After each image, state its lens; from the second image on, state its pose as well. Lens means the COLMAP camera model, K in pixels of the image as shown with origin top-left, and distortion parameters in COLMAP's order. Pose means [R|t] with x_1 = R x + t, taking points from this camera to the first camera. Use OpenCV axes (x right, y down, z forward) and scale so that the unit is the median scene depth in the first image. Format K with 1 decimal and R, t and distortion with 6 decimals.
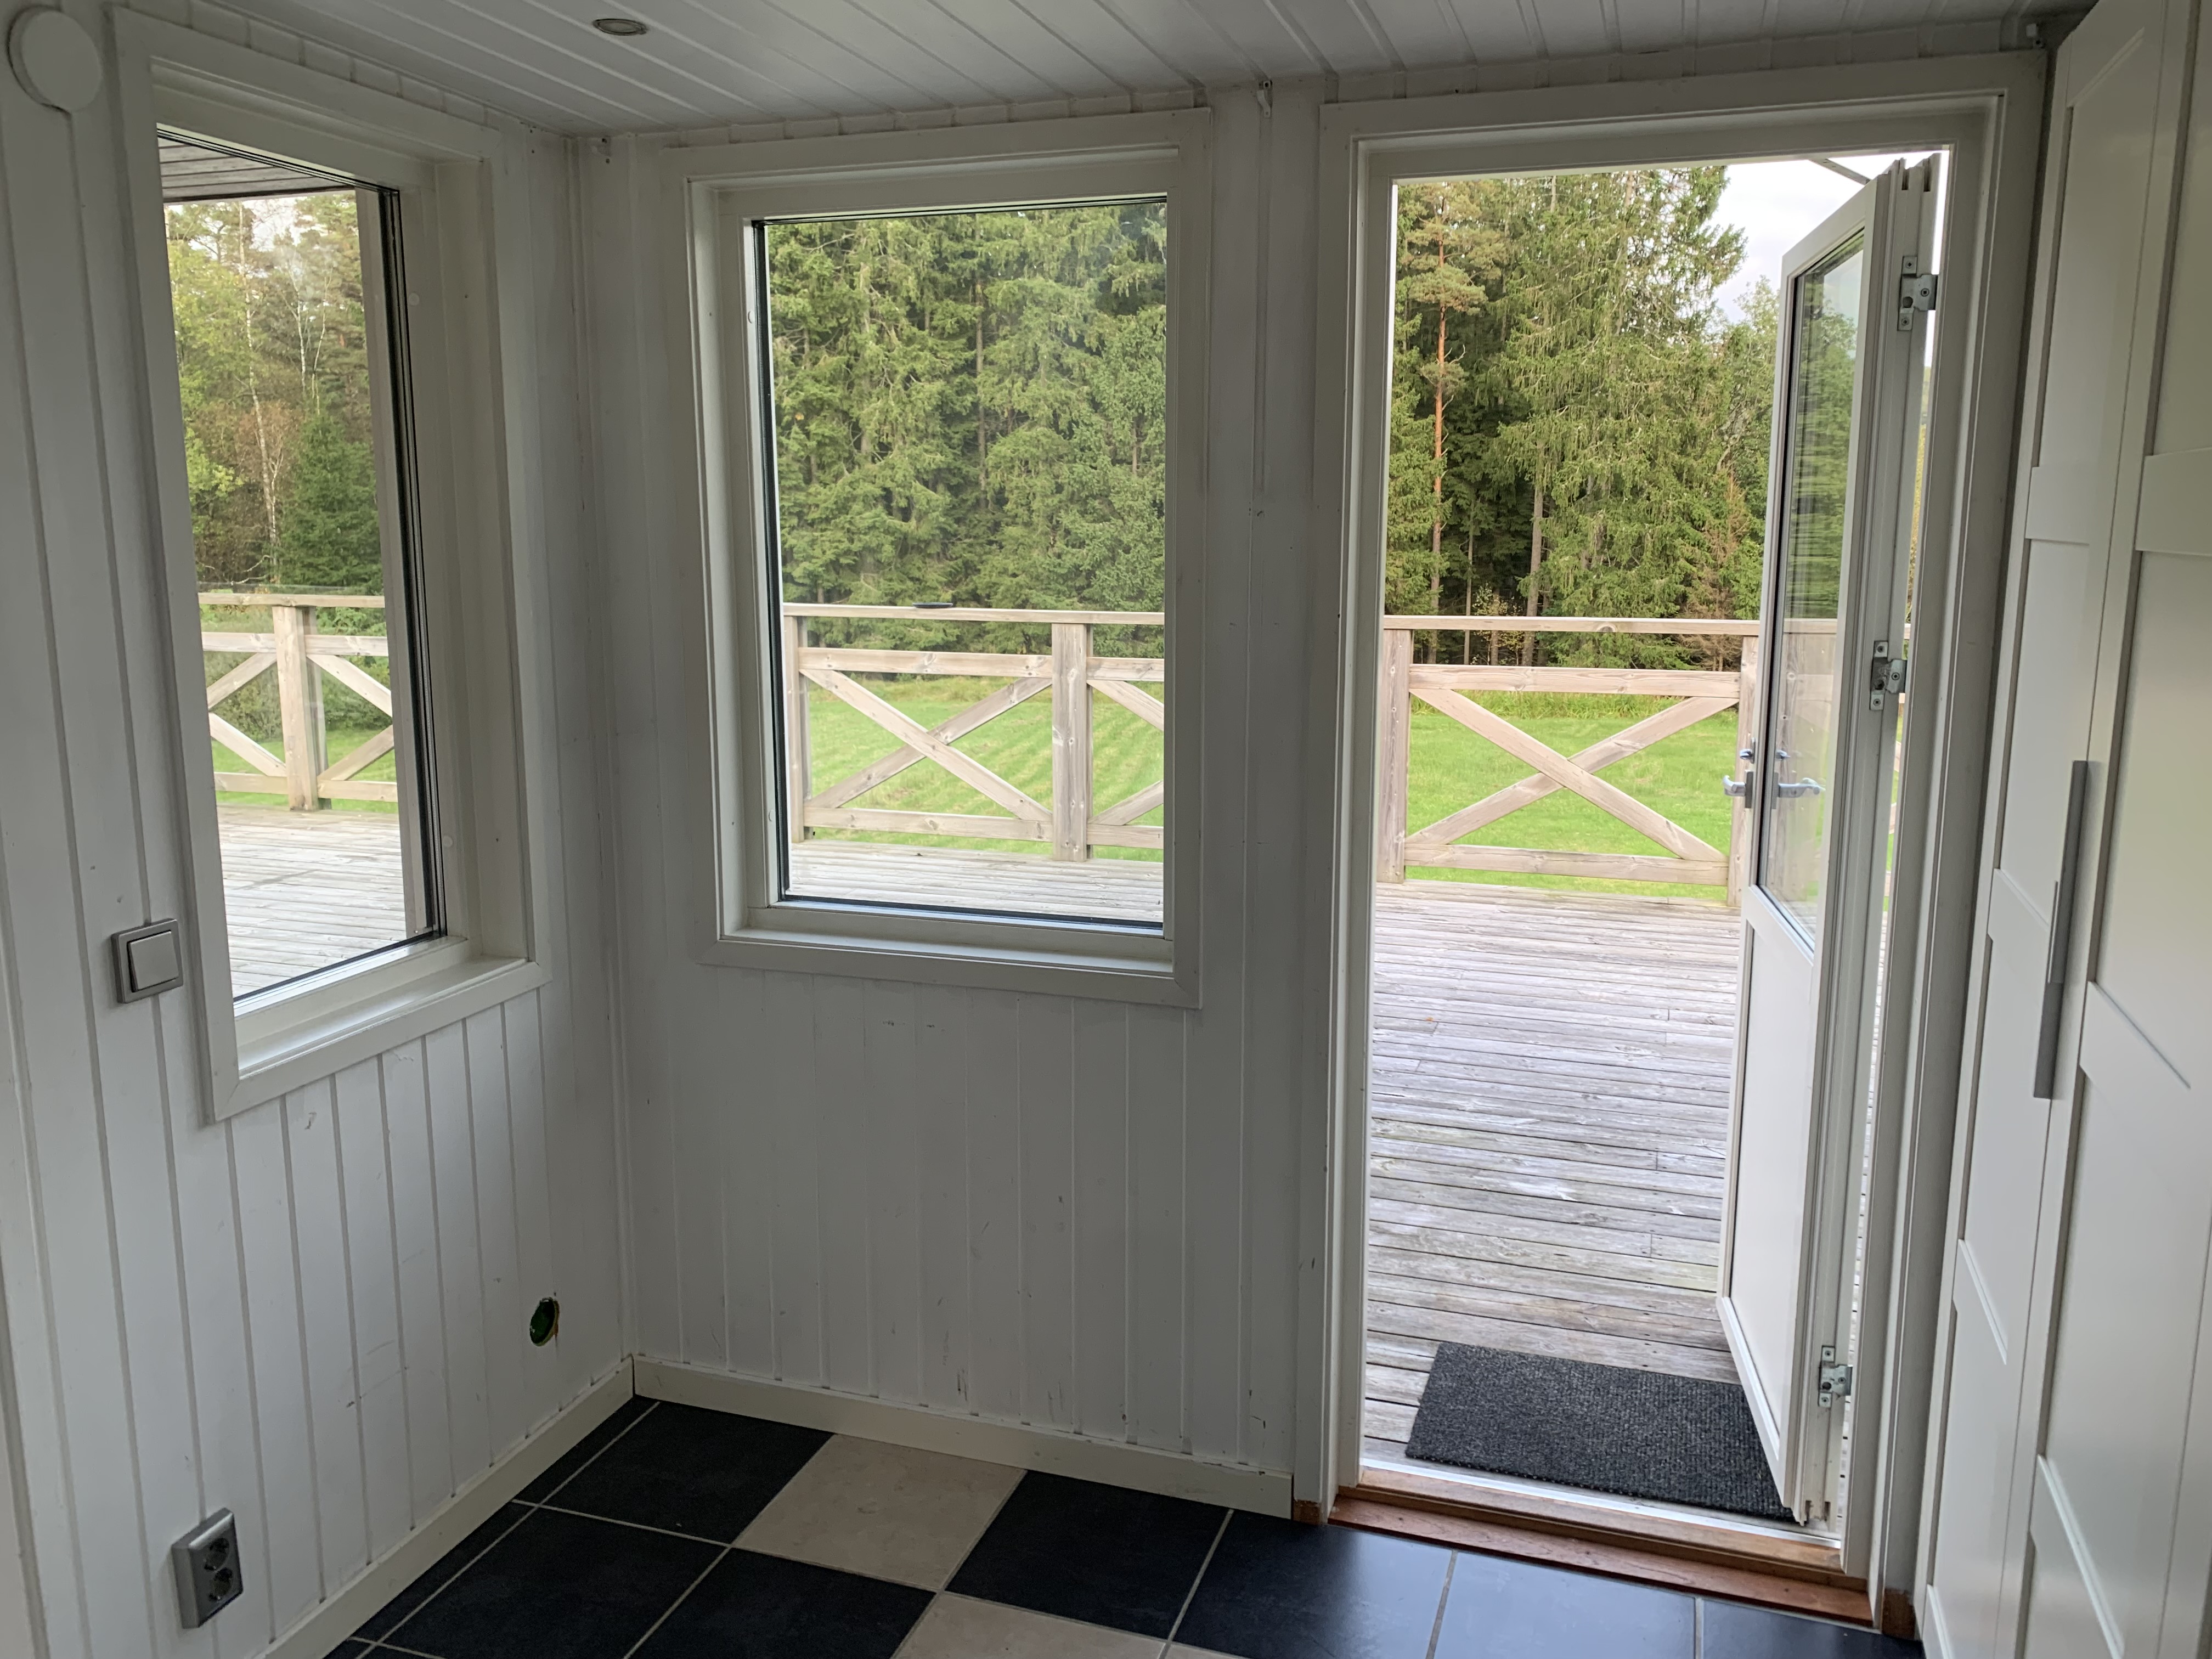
lens RADIAL K [[1689.9, 0, 1119.1], [0, 1689.9, 820.8], [0, 0, 1]] dist [0.095195, -0.171725]
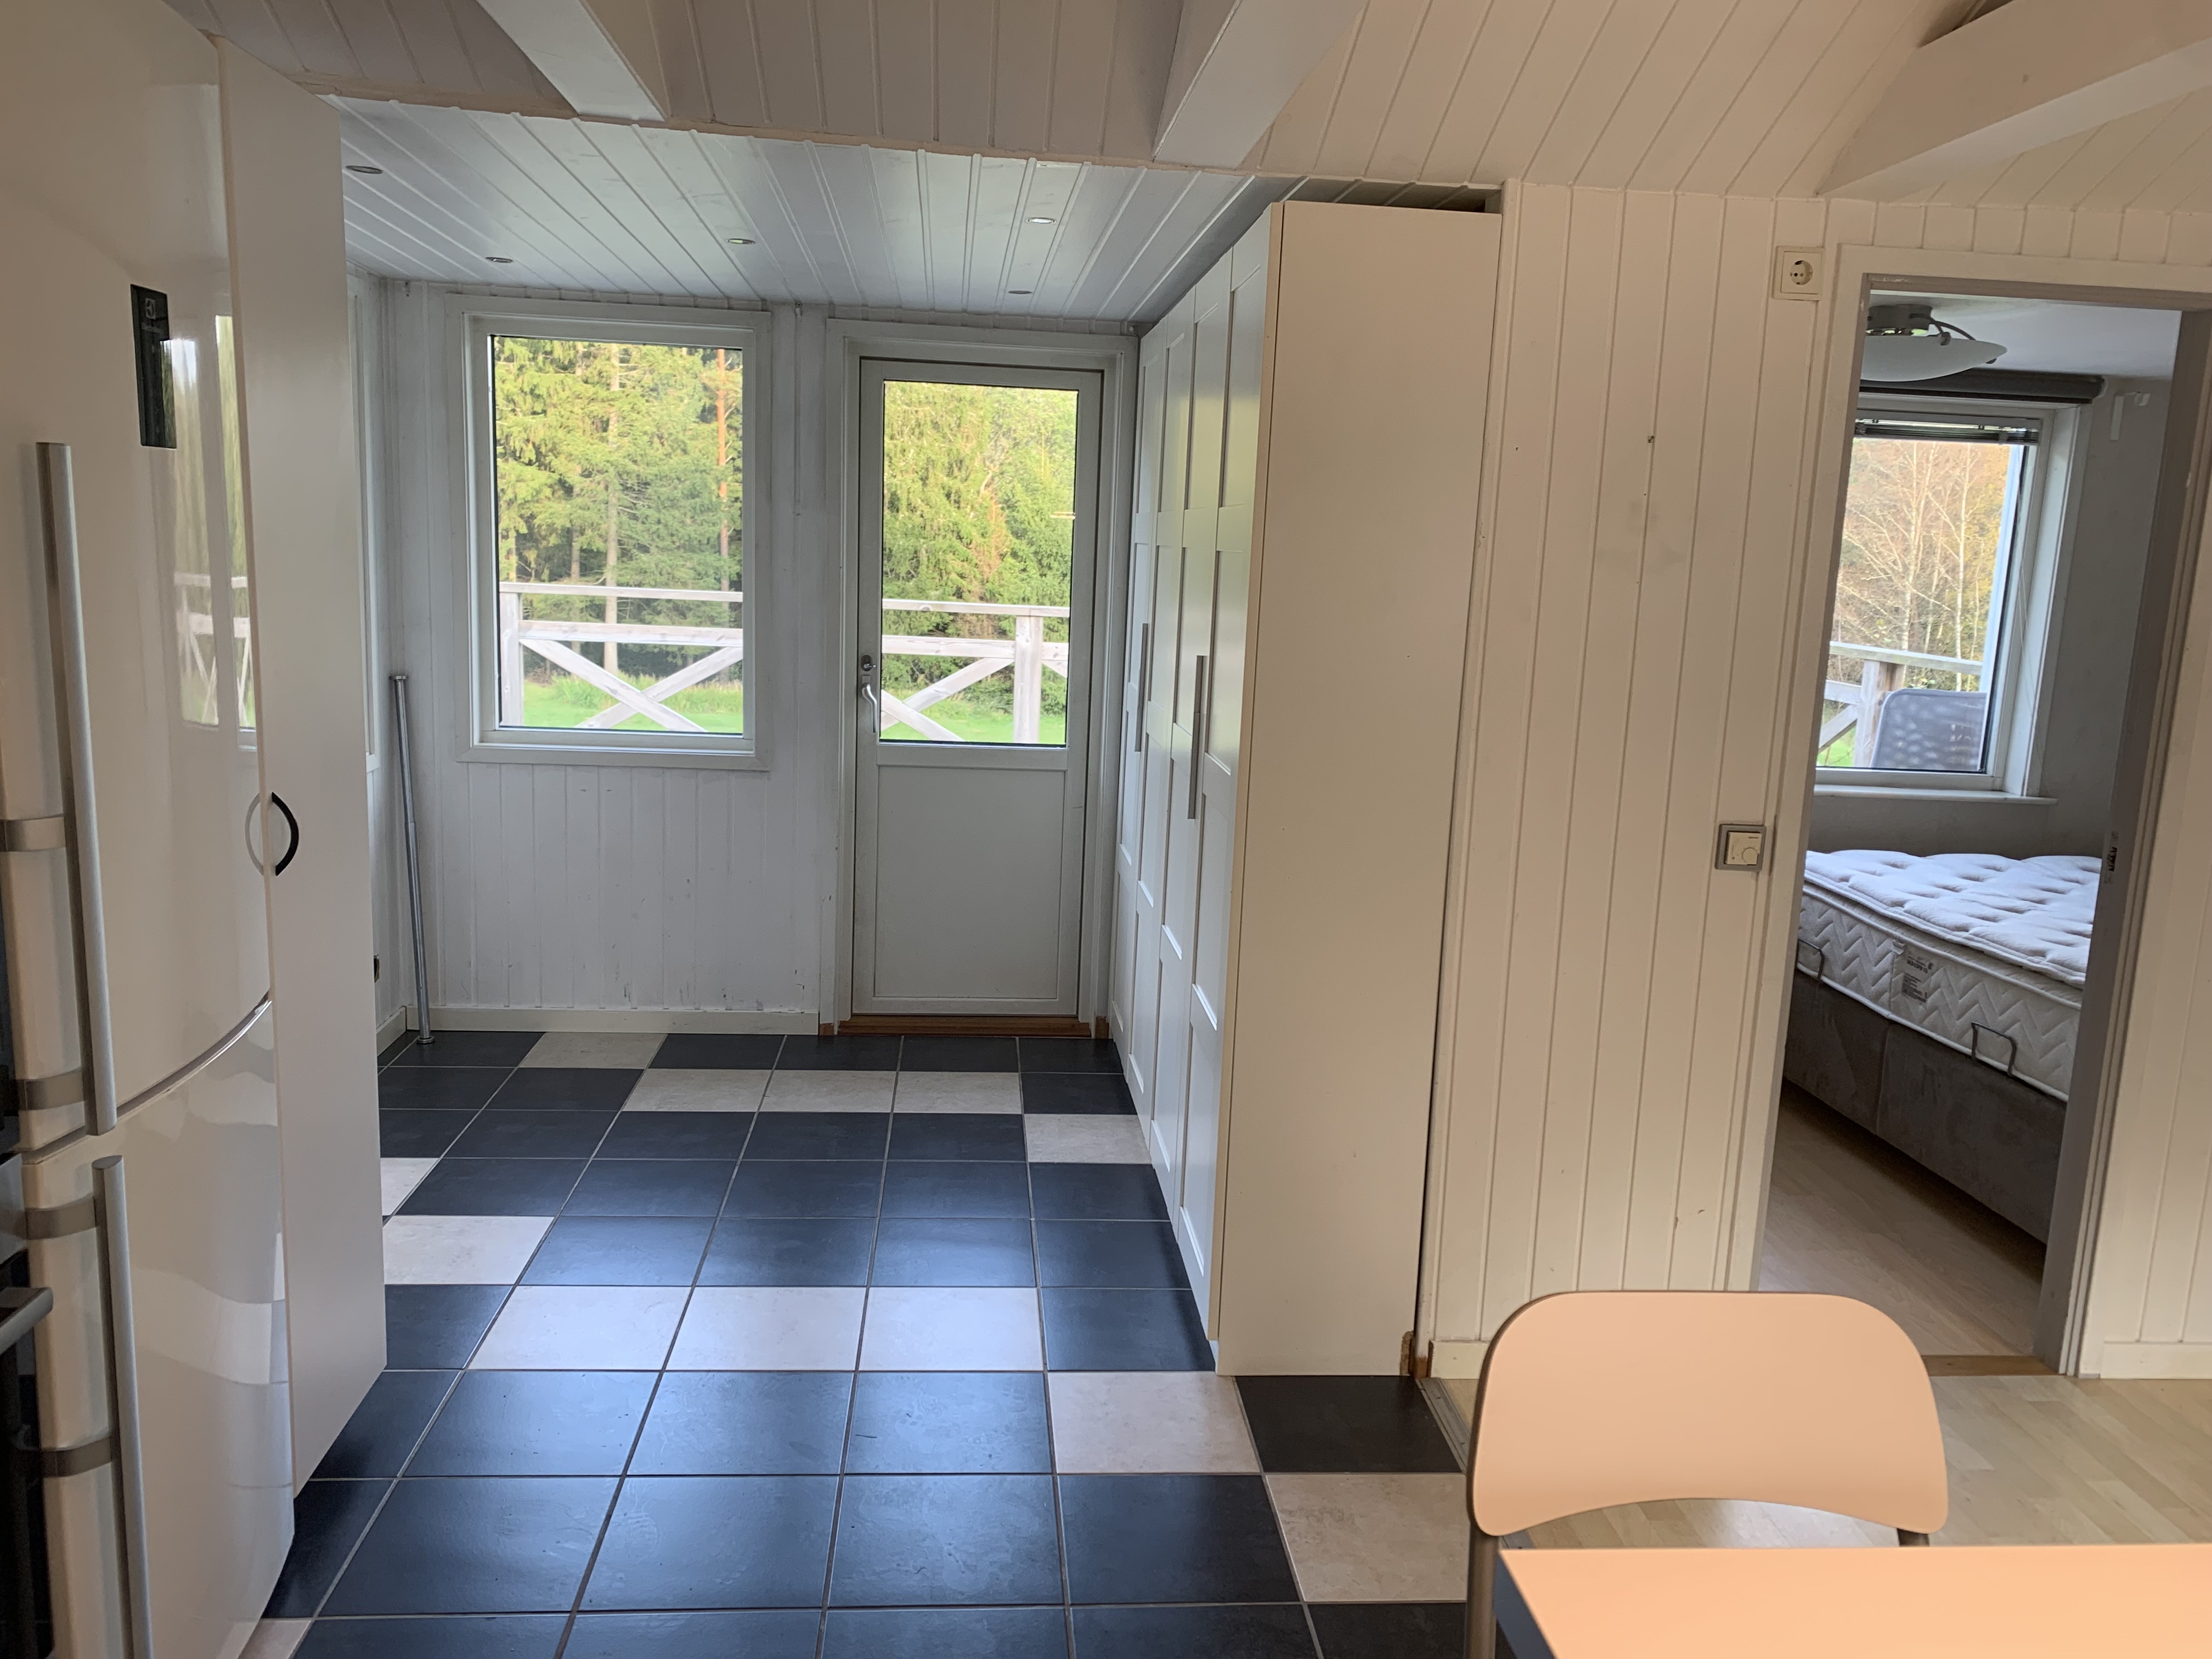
lens RADIAL K [[1709.3, 0, 1121.3], [0, 1709.3, 828.9], [0, 0, 1]] dist [0.059816, -0.087841]
pose [[0.914767, -0.024072, 0.403263, -0.019077], [0.024551, 0.999691, 0.003982, 0.009194], [-0.403234, 0.006257, 0.915075, -0.048431]]
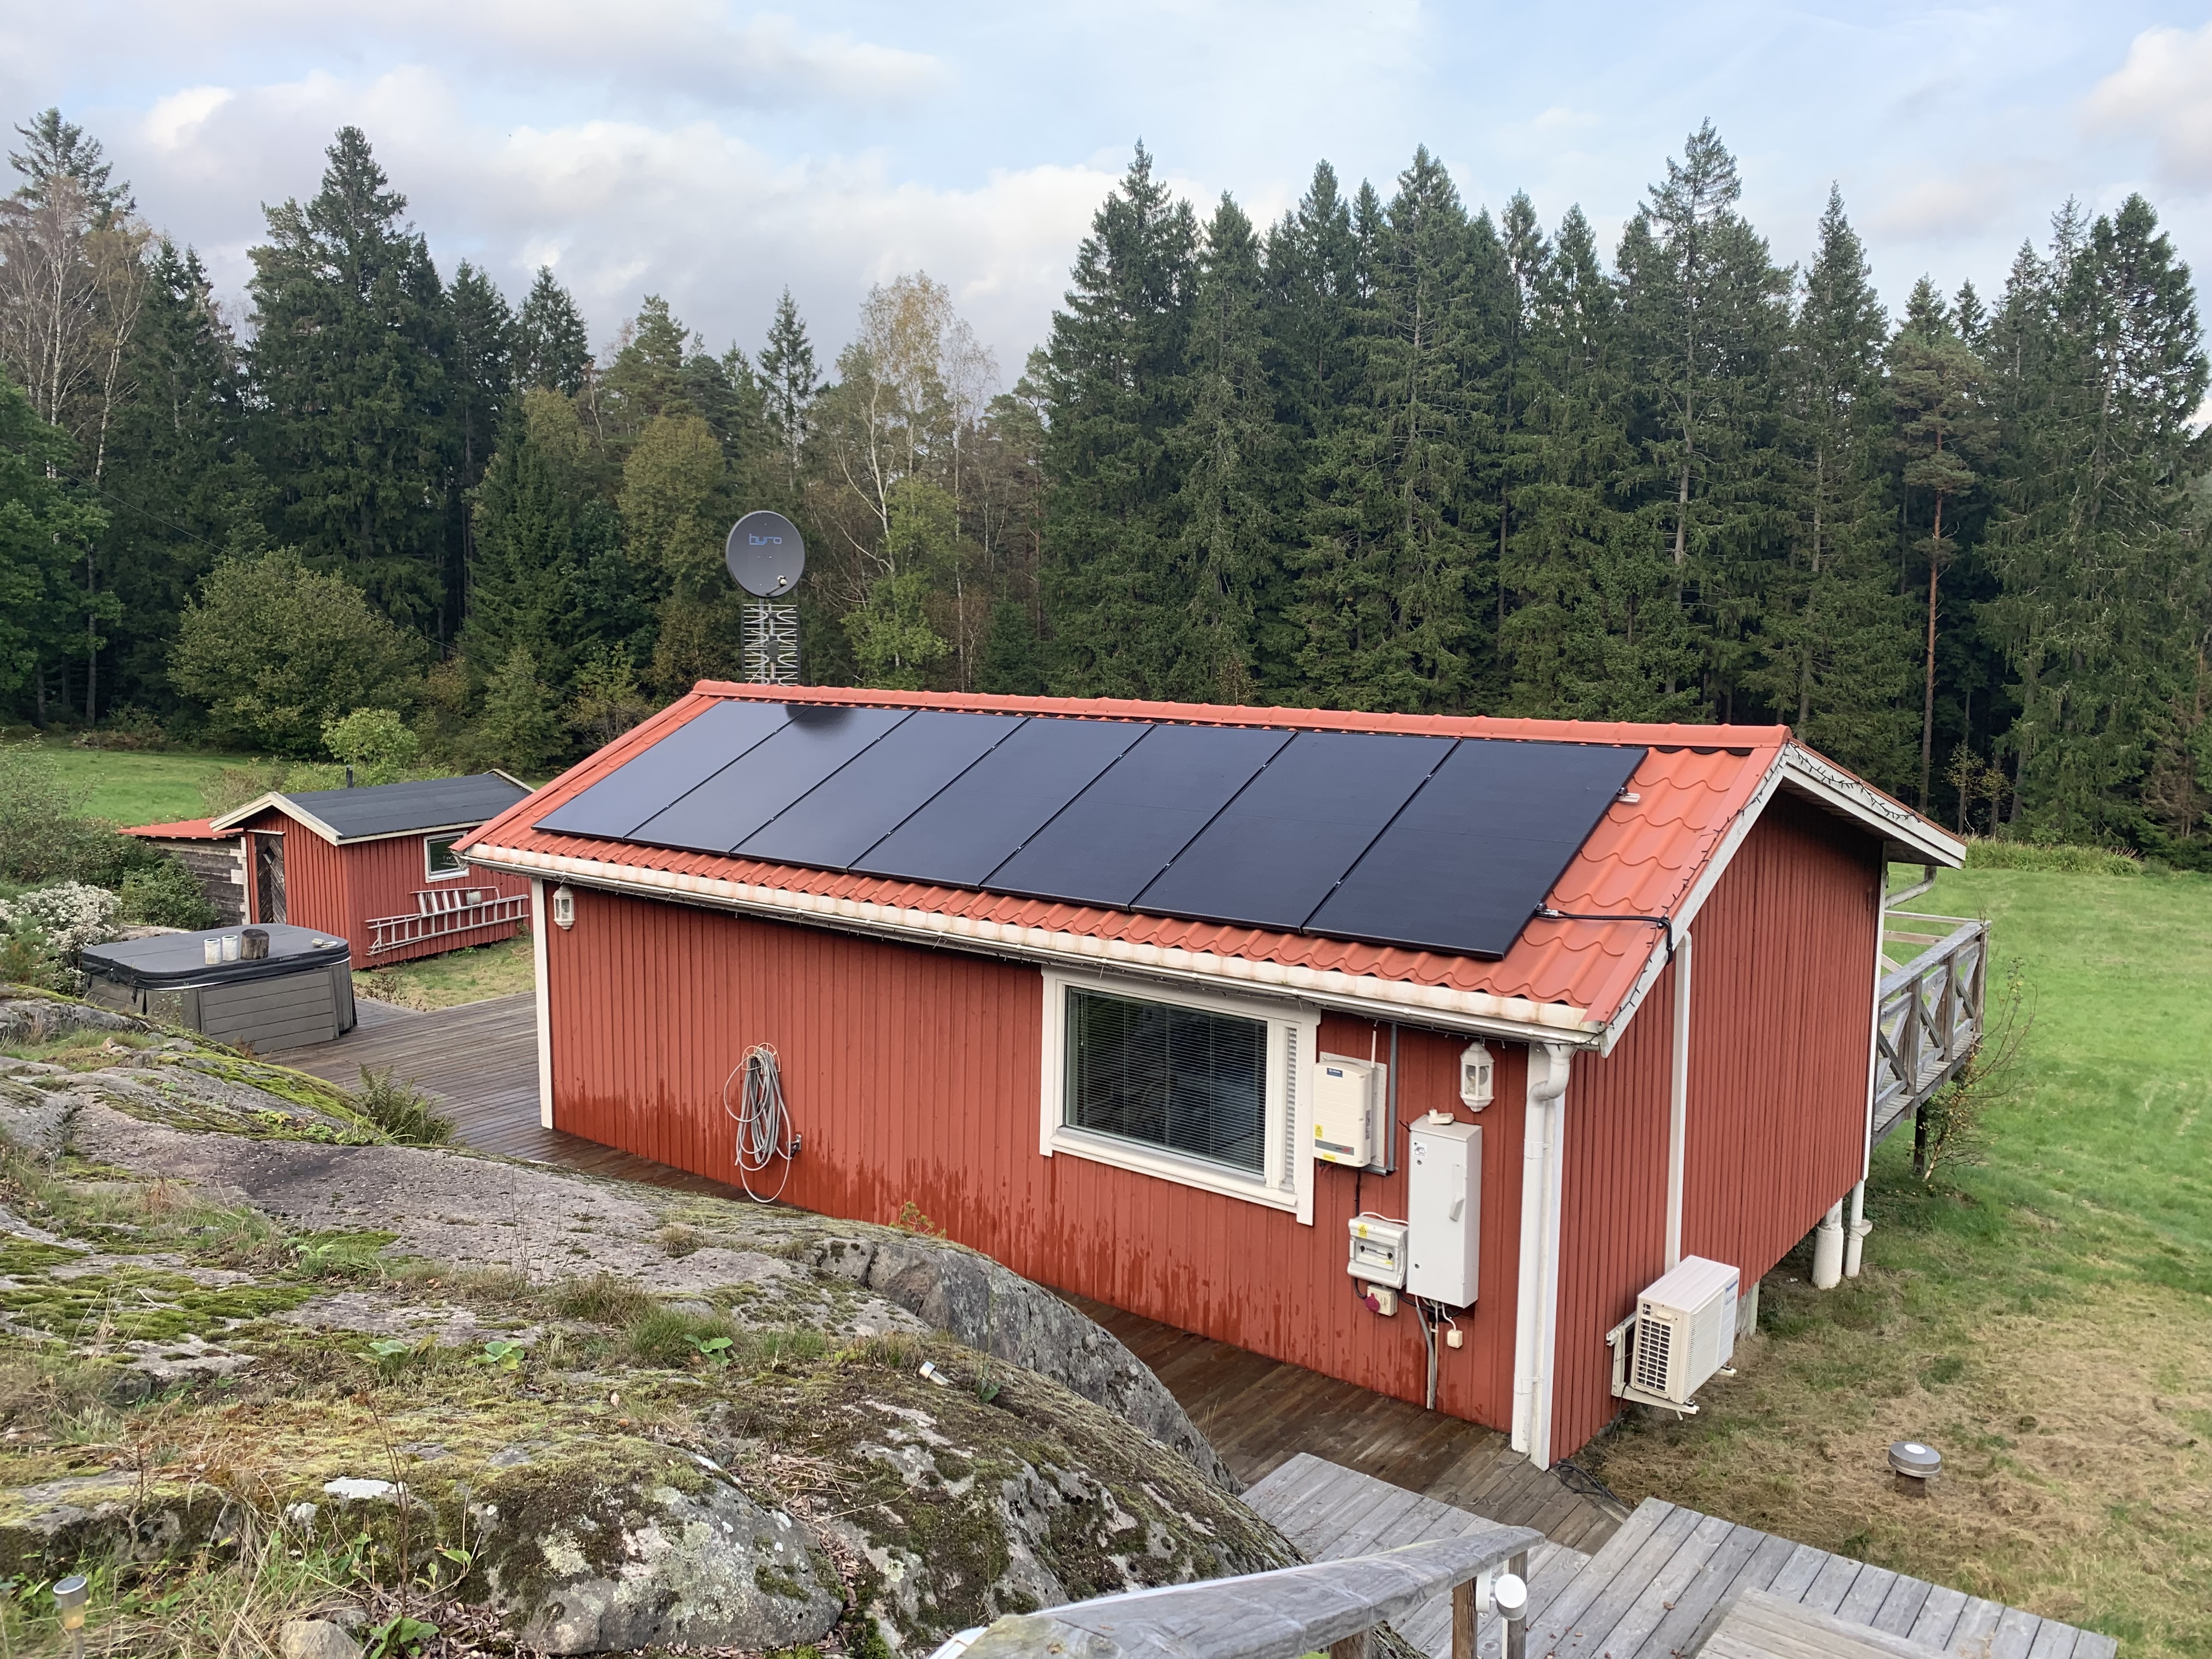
lens RADIAL K [[1689.9, 0, 1119.1], [0, 1689.9, 820.8], [0, 0, 1]] dist [0.095195, -0.171725]
pose [[0.944157, 0.045020, -0.326405, 0.075405], [-0.062991, 0.997013, -0.044694, -0.004512], [0.323418, 0.062759, 0.944173, -0.258060]]
